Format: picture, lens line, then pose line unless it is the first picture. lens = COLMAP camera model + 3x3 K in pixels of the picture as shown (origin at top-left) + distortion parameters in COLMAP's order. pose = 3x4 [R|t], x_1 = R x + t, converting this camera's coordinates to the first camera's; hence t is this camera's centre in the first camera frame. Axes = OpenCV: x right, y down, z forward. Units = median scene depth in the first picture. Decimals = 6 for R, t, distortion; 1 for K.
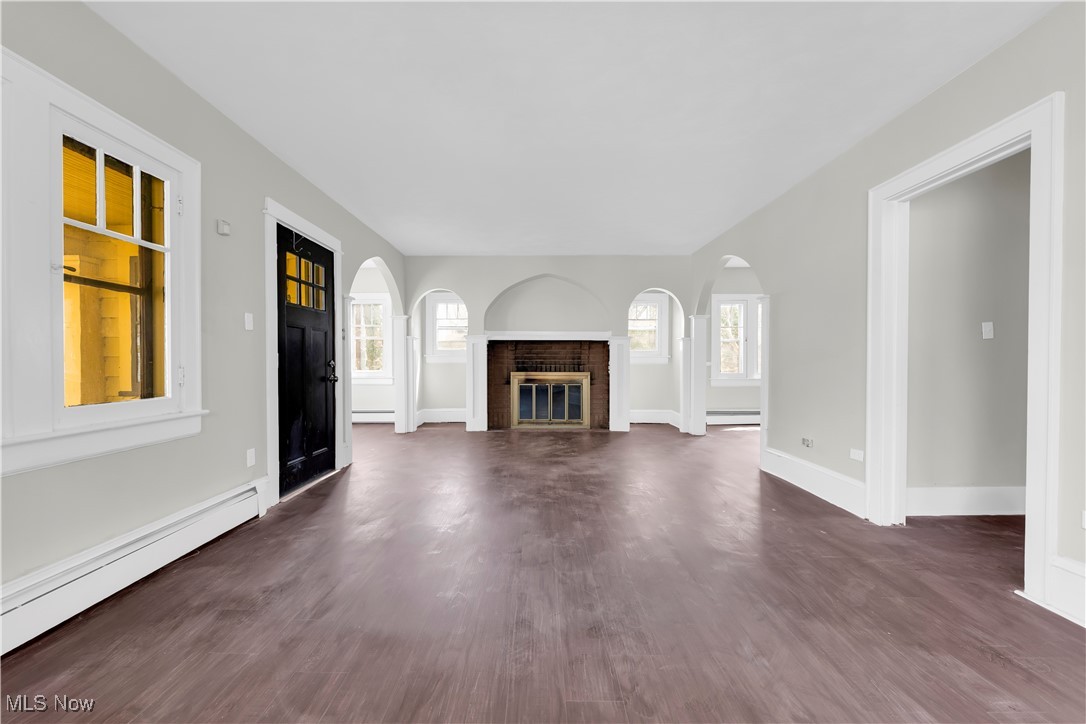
lens RADIAL K [[439.8, 0, 535.2], [0, 439.8, 368.3], [0, 0, 1]] dist [0.001302, 0.000125]
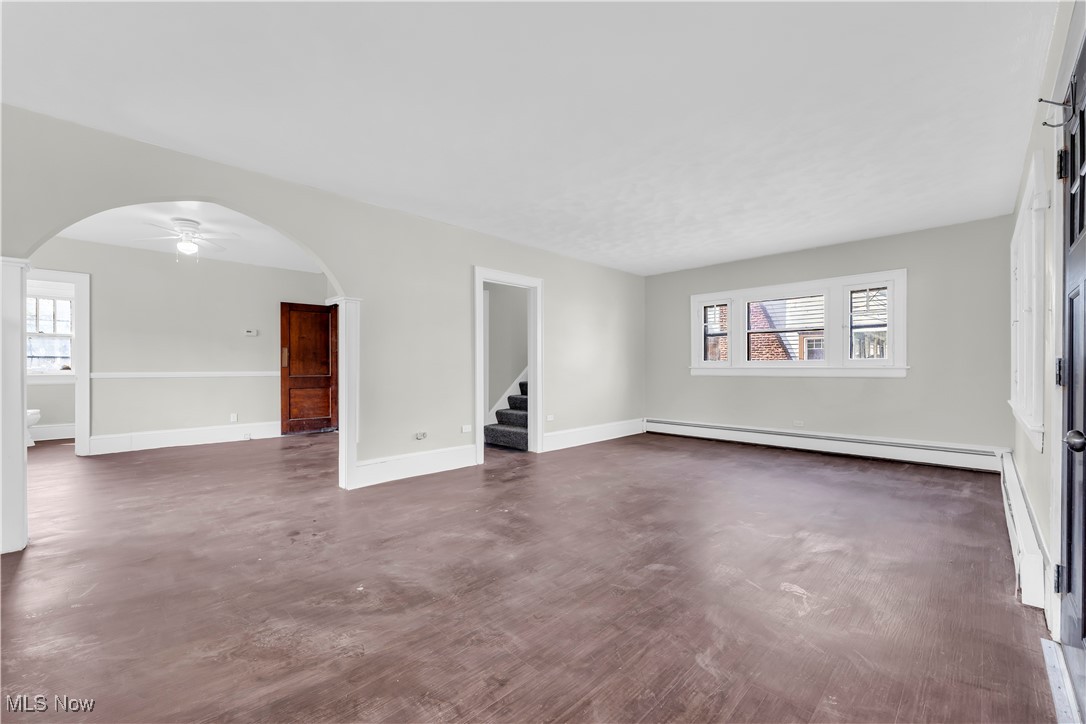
lens RADIAL K [[439.8, 0, 535.2], [0, 439.8, 368.3], [0, 0, 1]] dist [0.001302, 0.000125]
pose [[-0.707036, -0.002168, 0.707174, -0.583226], [0.011761, 0.999821, 0.014824, -0.041657], [-0.707080, 0.018799, -0.706884, 2.049011]]
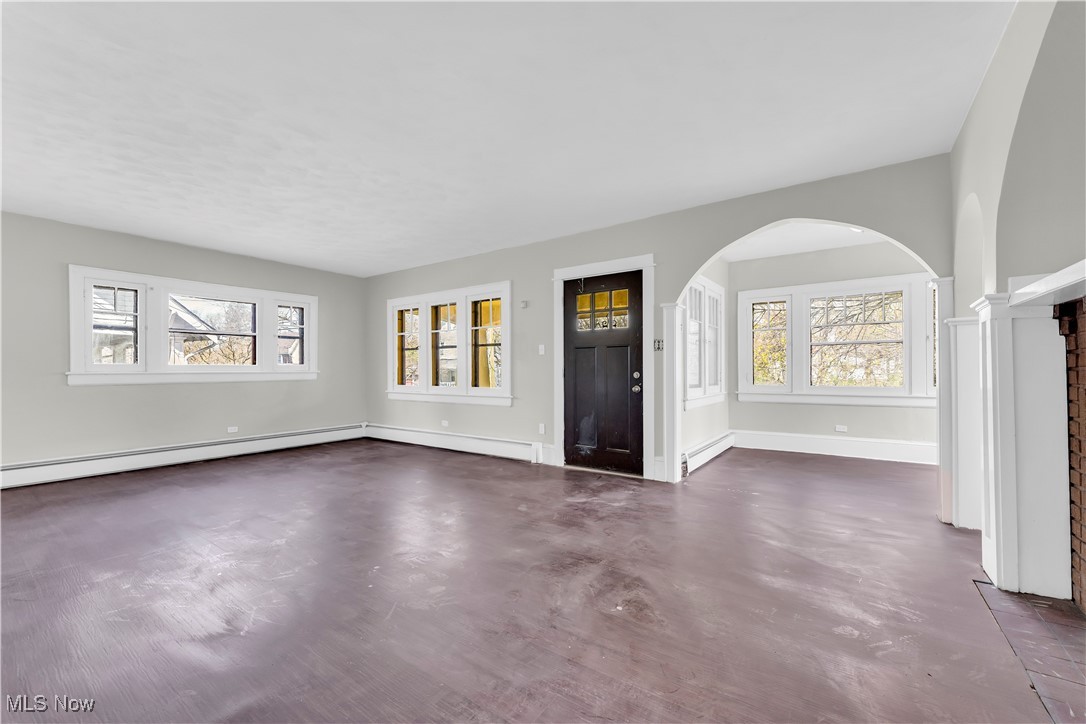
lens RADIAL K [[439.8, 0, 535.2], [0, 439.8, 368.3], [0, 0, 1]] dist [0.001302, 0.000125]
pose [[-0.578334, -0.002352, -0.815797, 0.791237], [-0.010170, 0.999939, 0.004327, -0.041907], [0.815737, 0.010799, -0.578323, 2.028361]]
